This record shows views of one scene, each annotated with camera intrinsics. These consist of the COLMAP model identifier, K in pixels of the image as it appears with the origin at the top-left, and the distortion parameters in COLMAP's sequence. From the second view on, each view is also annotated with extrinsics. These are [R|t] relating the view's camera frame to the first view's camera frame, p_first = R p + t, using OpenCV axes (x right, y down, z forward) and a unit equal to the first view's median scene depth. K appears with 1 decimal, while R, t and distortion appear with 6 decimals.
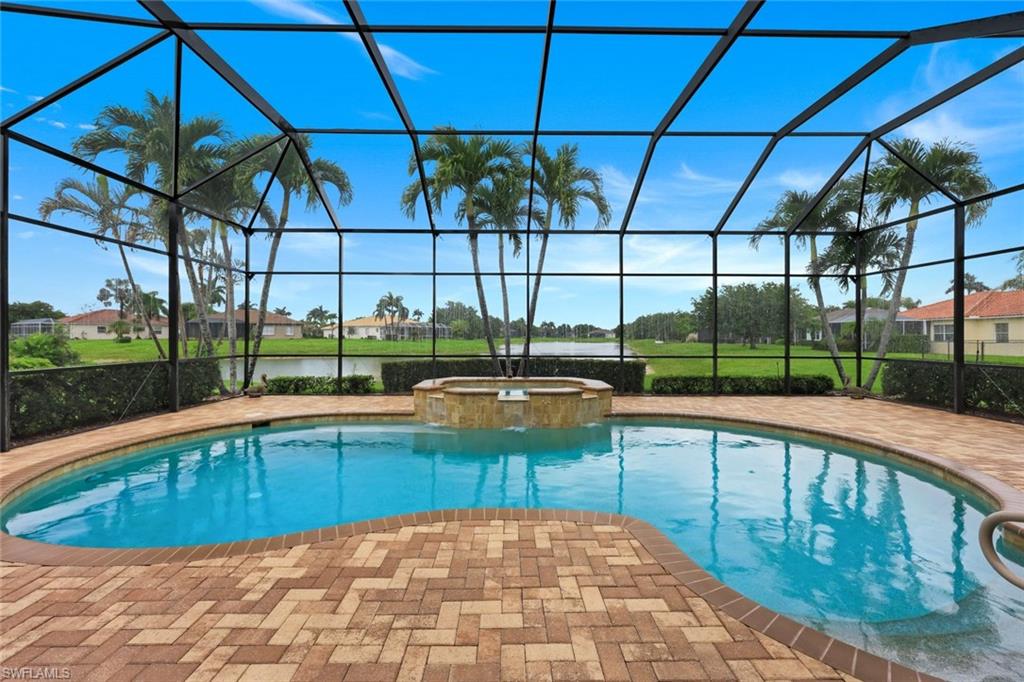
lens RADIAL K [[418.8, 0, 512.6], [0, 418.8, 338.4], [0, 0, 1]] dist [0.001733, 0.000033]
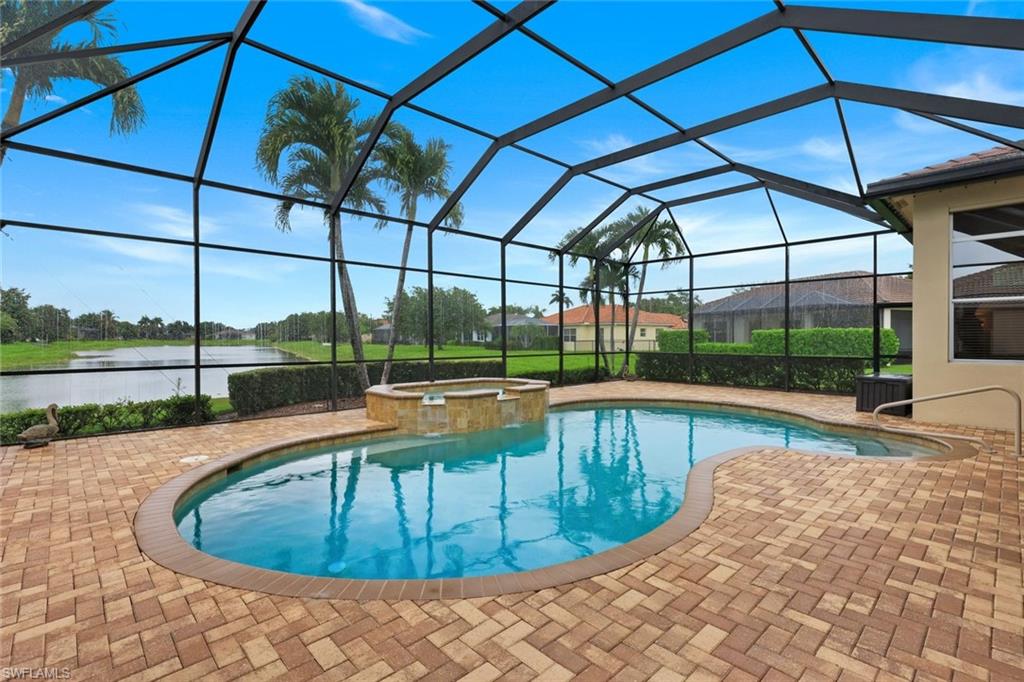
lens RADIAL K [[470.7, 0, 516.1], [0, 470.7, 337.5], [0, 0, 1]] dist [0.002131, 0.000340]
pose [[0.726291, 0.000193, 0.687387, -0.725374], [0.003748, 0.999984, -0.004242, -0.000067], [-0.687377, 0.005657, 0.726279, 0.125579]]
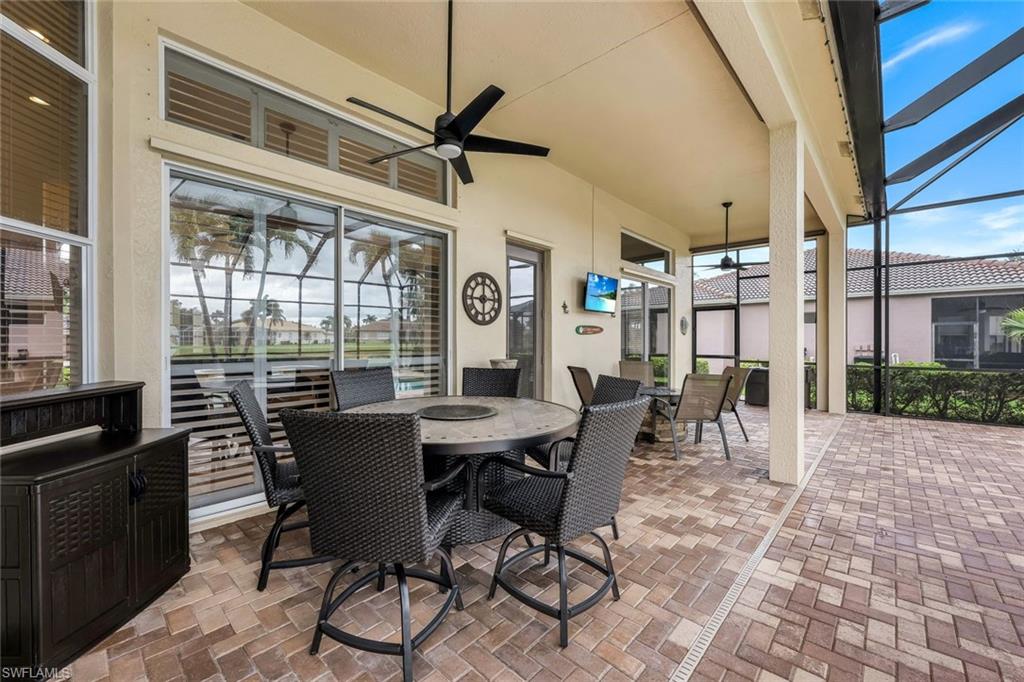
lens RADIAL K [[418.8, 0, 512.6], [0, 418.8, 338.4], [0, 0, 1]] dist [0.001733, 0.000033]
pose [[-0.678285, -0.008010, -0.734756, 0.603806], [-0.009700, 0.999951, -0.001946, 0.001122], [0.734735, 0.005807, -0.678329, 0.085274]]
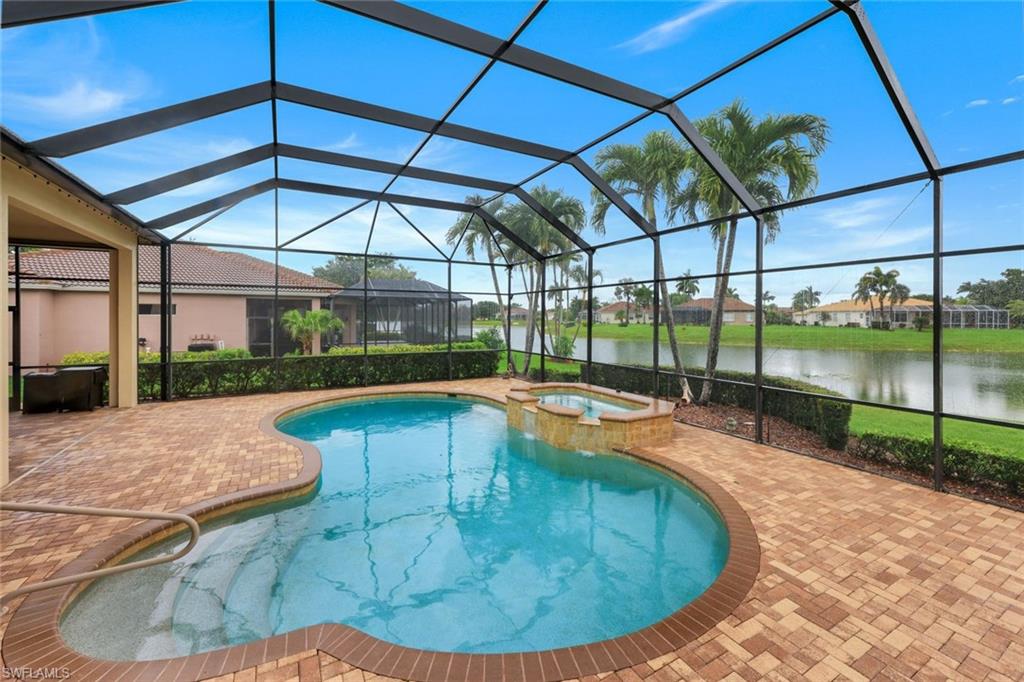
lens RADIAL K [[420.1, 0, 513.6], [0, 420.1, 318.5], [0, 0, 1]] dist [-0.002650, -0.000119]
pose [[0.478451, 0.002270, -0.878111, 0.896267], [-0.008996, 0.999957, -0.002317, -0.088184], [0.878068, 0.009008, 0.478451, 0.384967]]
